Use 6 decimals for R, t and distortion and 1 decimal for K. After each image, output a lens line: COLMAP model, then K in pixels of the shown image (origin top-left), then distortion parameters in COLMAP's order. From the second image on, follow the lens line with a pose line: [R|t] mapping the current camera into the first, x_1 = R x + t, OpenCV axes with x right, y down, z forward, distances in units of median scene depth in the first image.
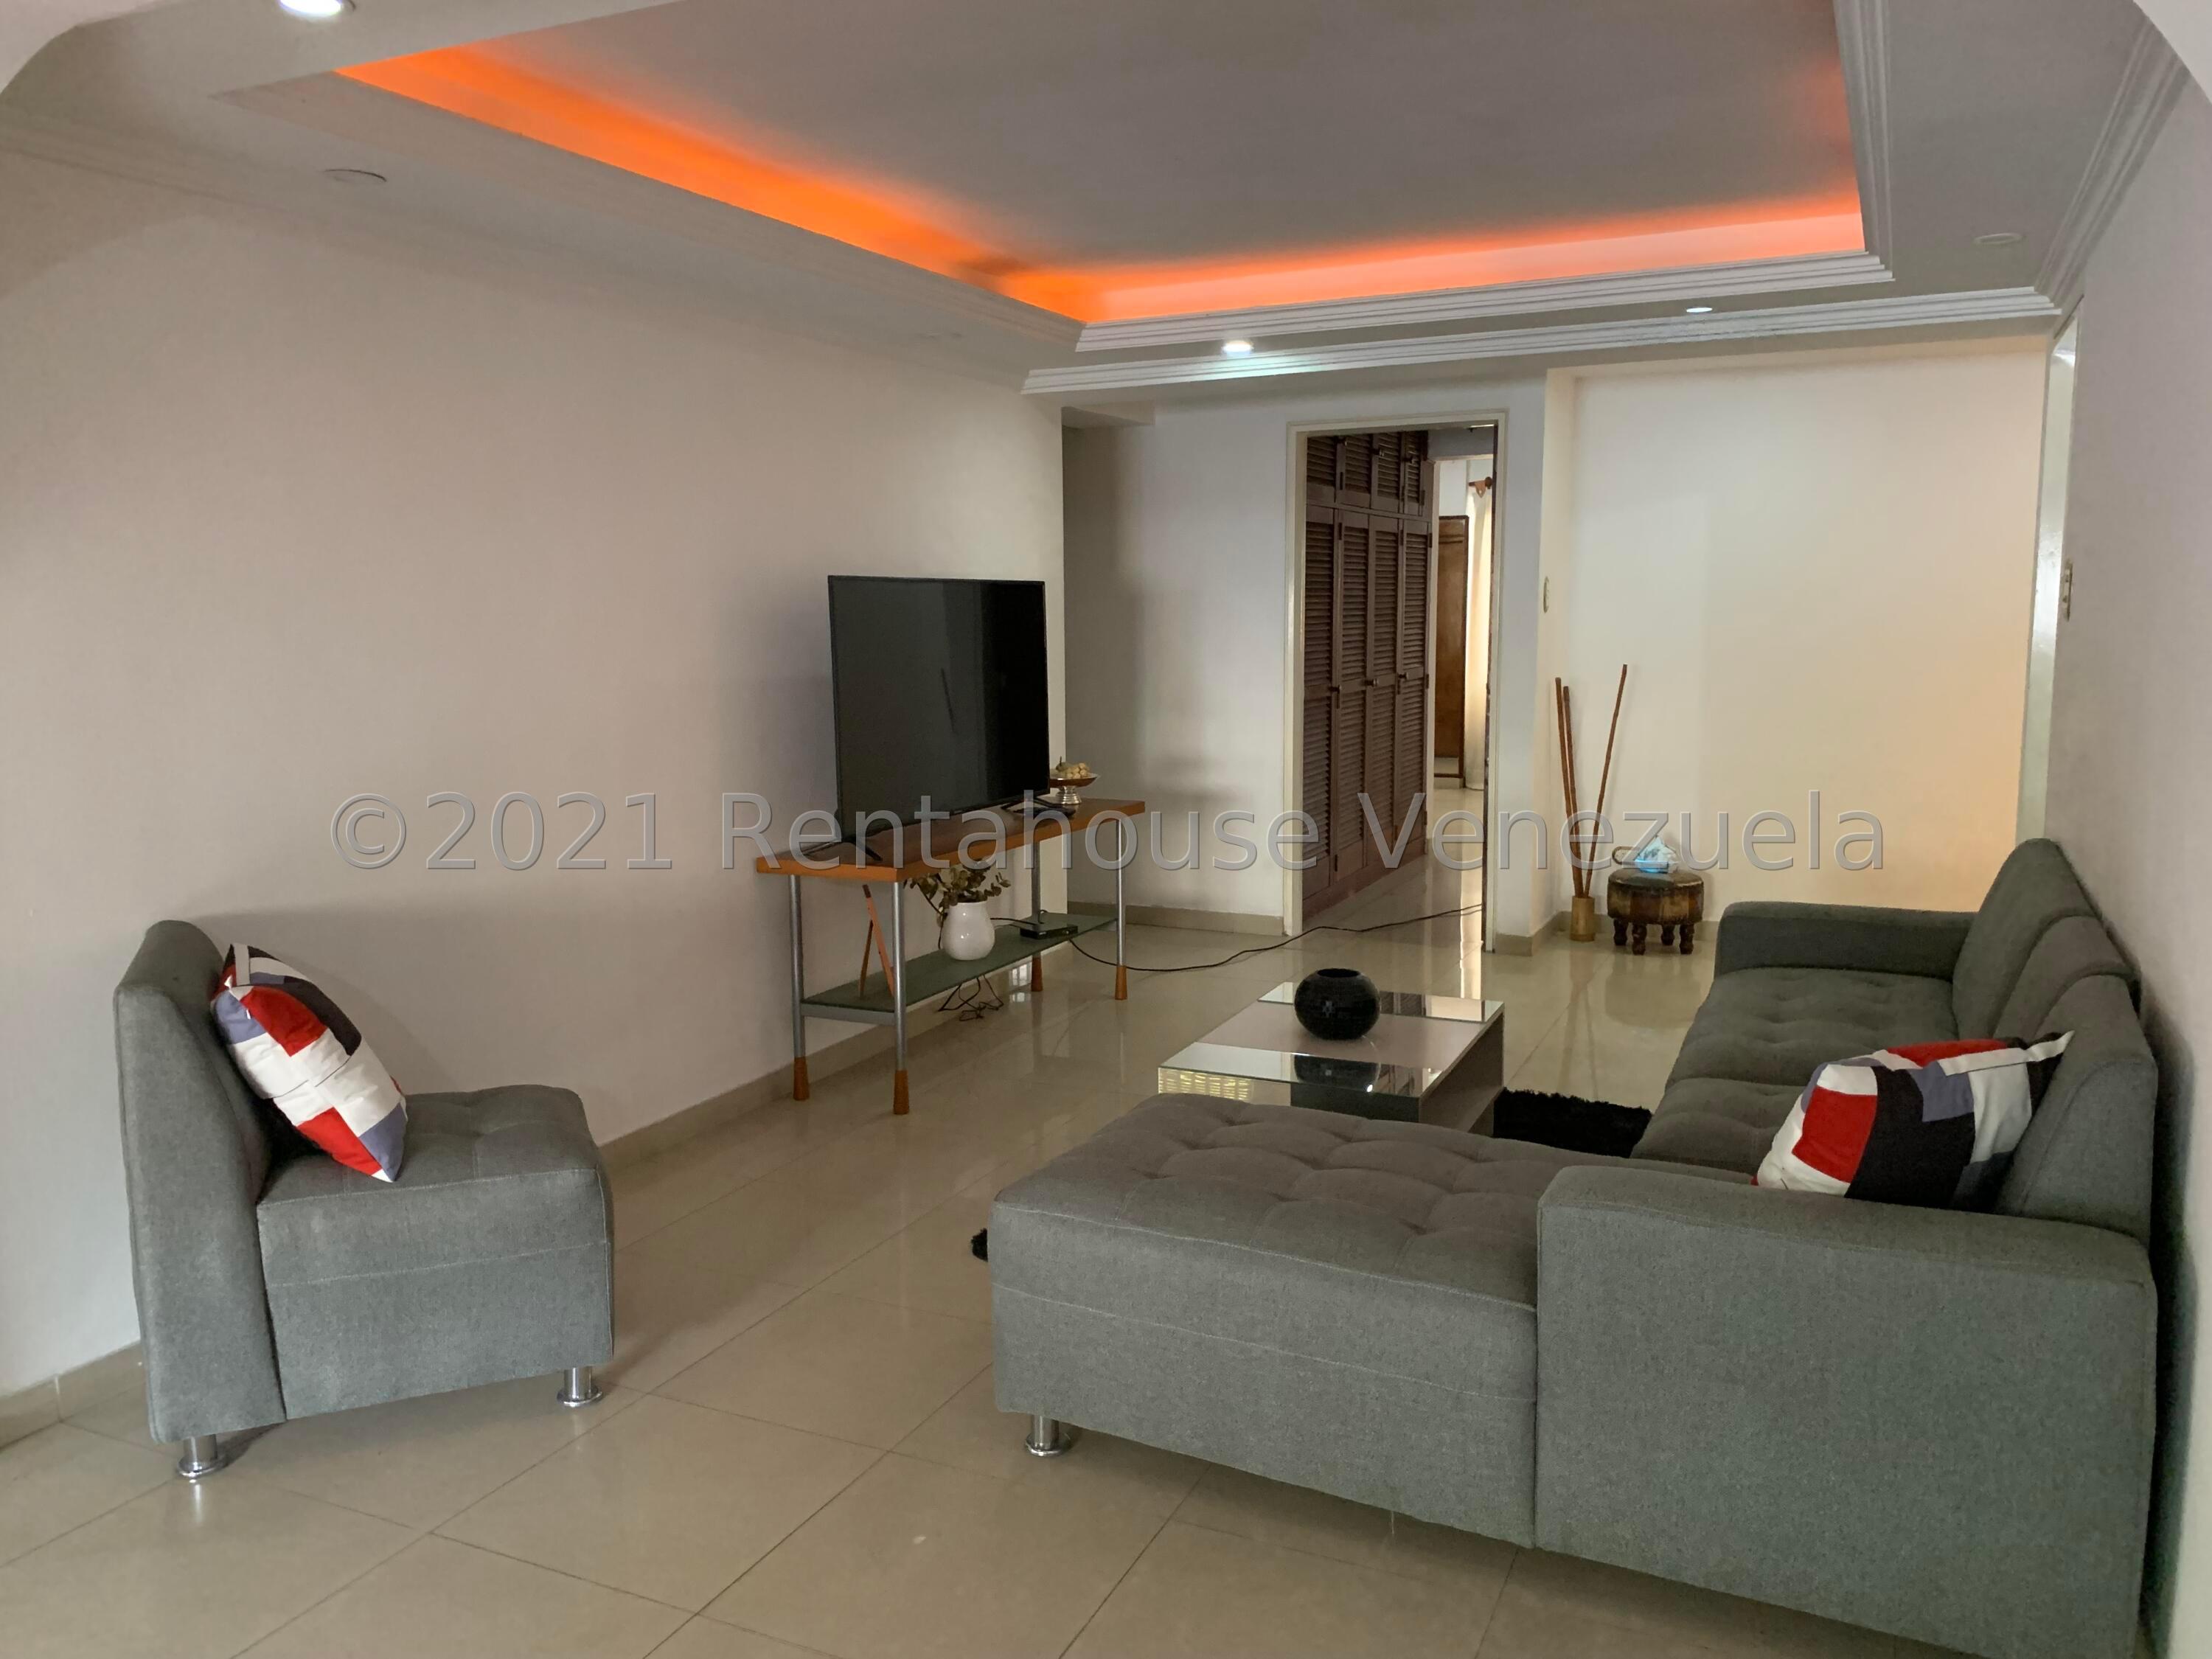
lens RADIAL K [[1664.3, 0, 1106.0], [0, 1664.3, 829.5], [0, 0, 1]] dist [0.002208, 0.000063]
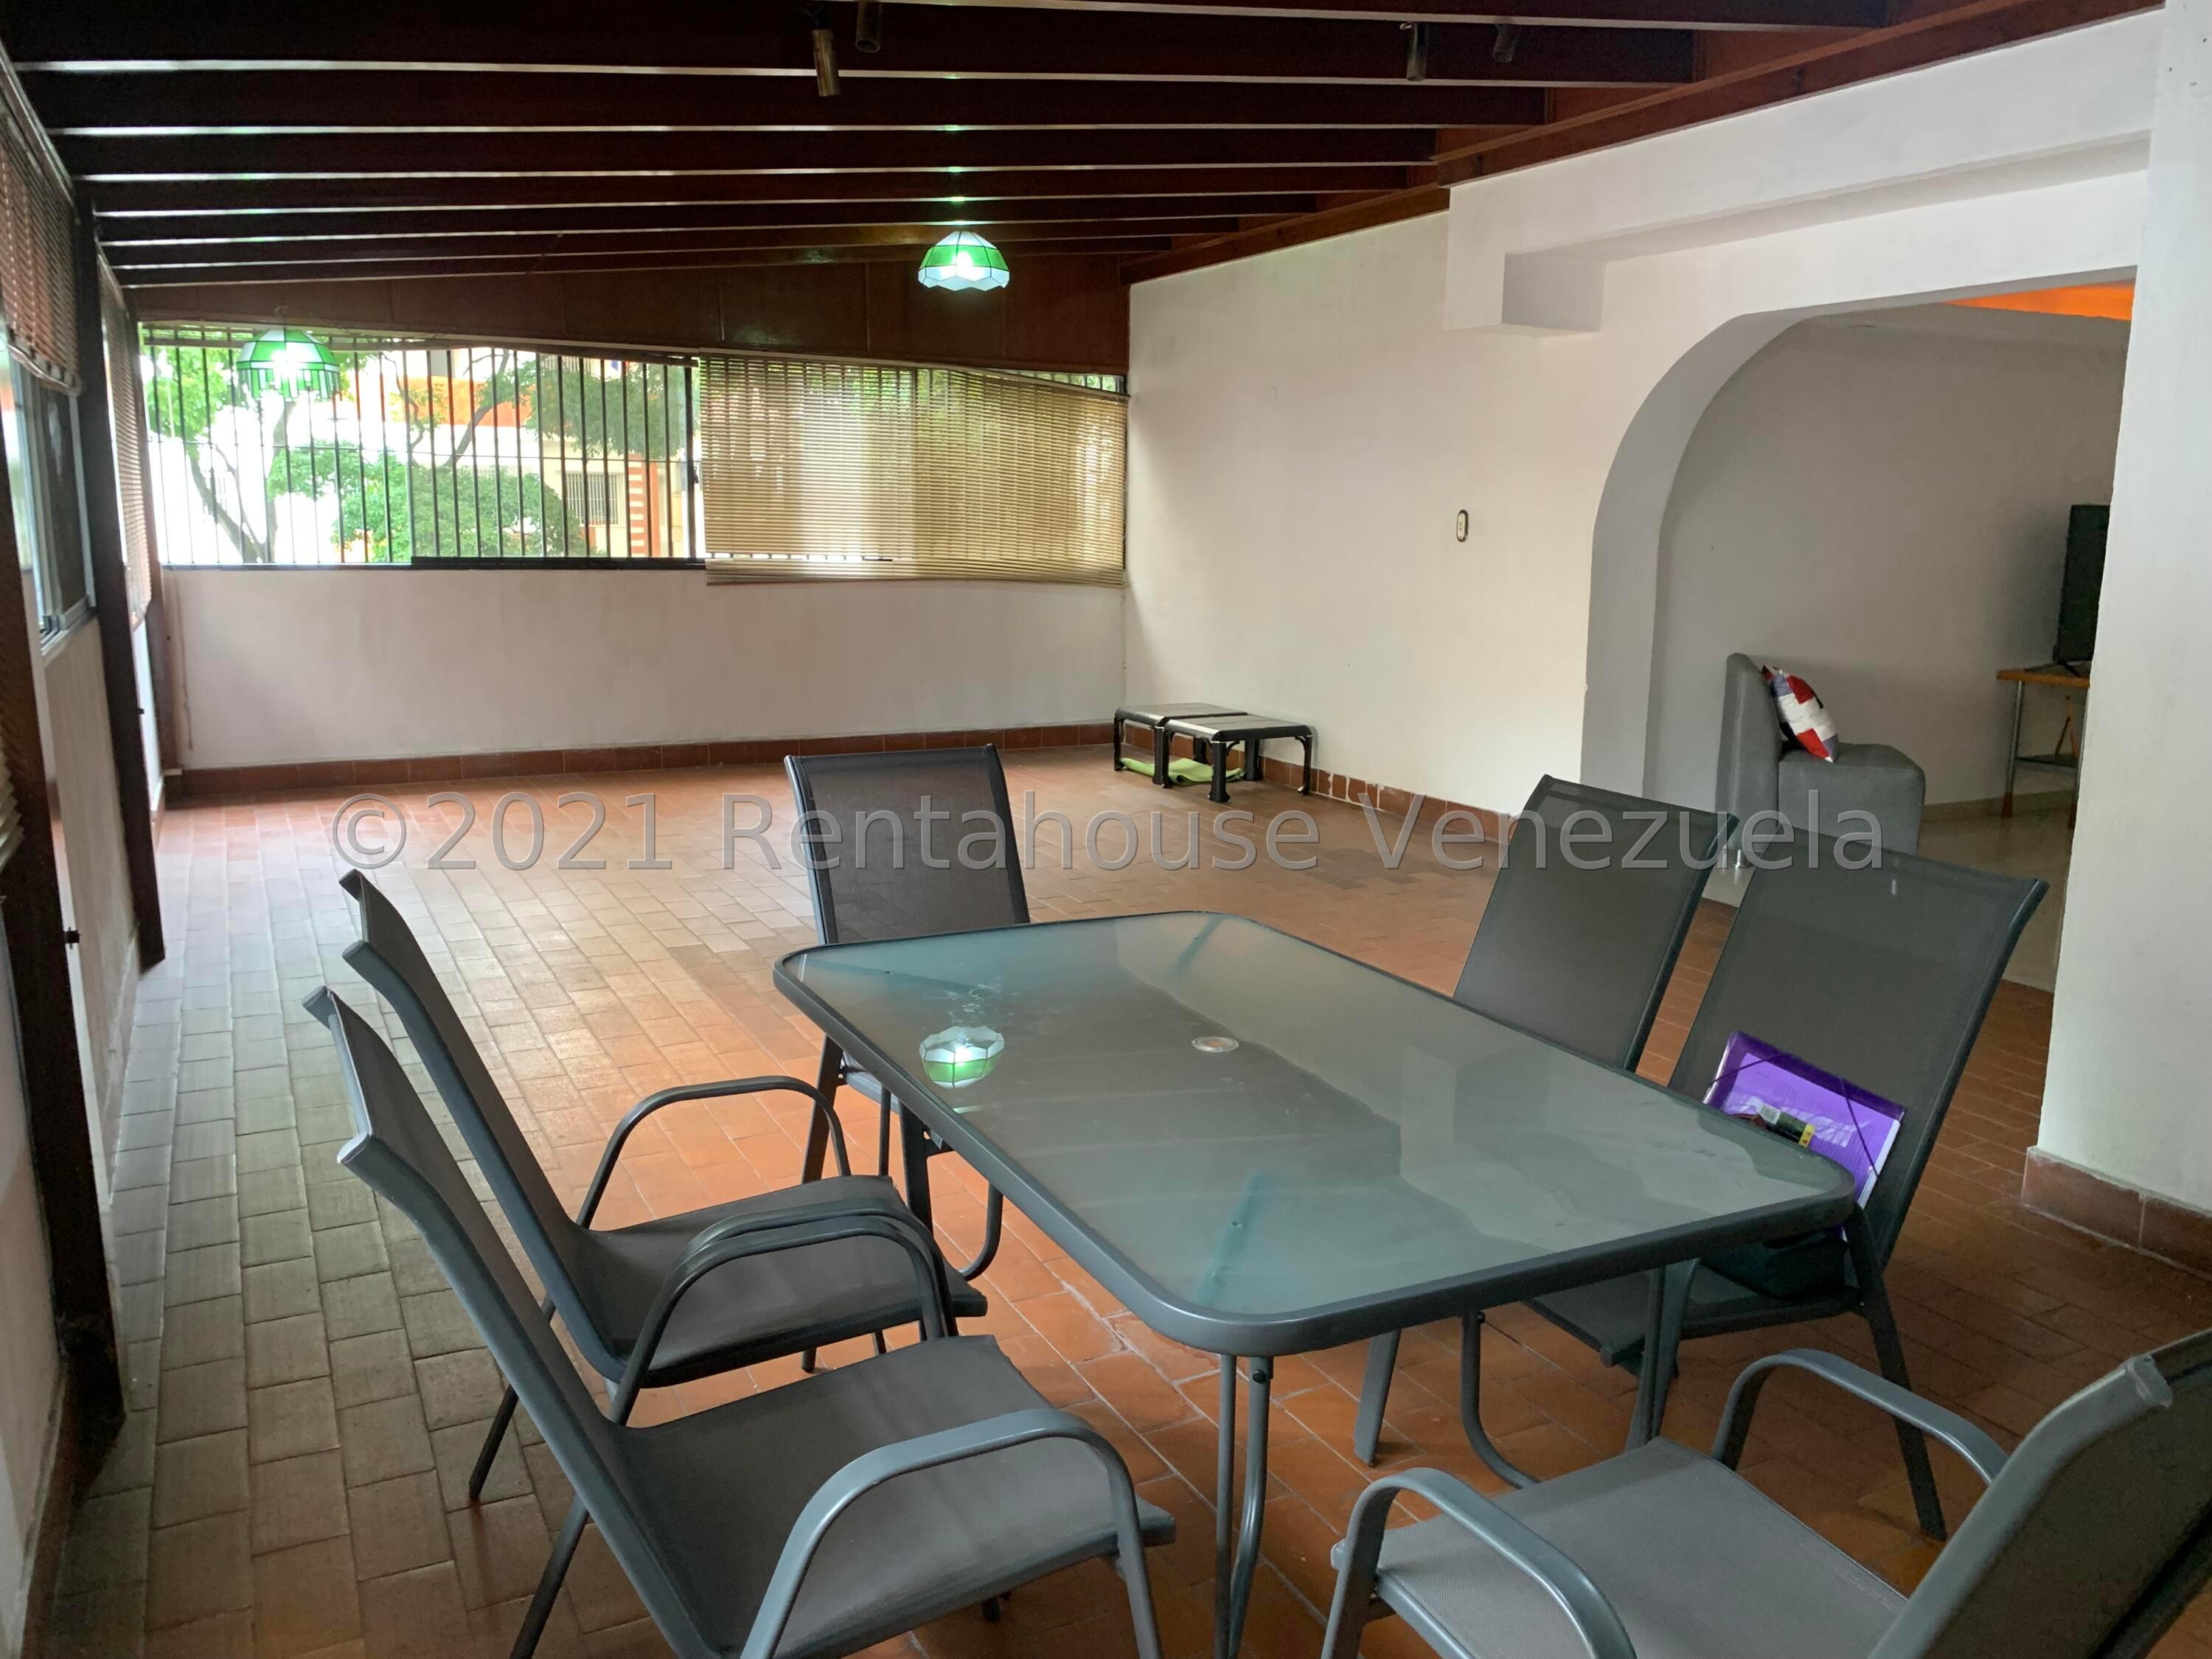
lens RADIAL K [[1721.8, 0, 1116.1], [0, 1721.8, 843.5], [0, 0, 1]] dist [0.081821, -0.114934]
pose [[0.799255, 0.132365, -0.586235, 0.227772], [-0.100625, 0.991148, 0.086600, 0.210330], [0.592509, -0.010226, 0.805499, -1.606996]]
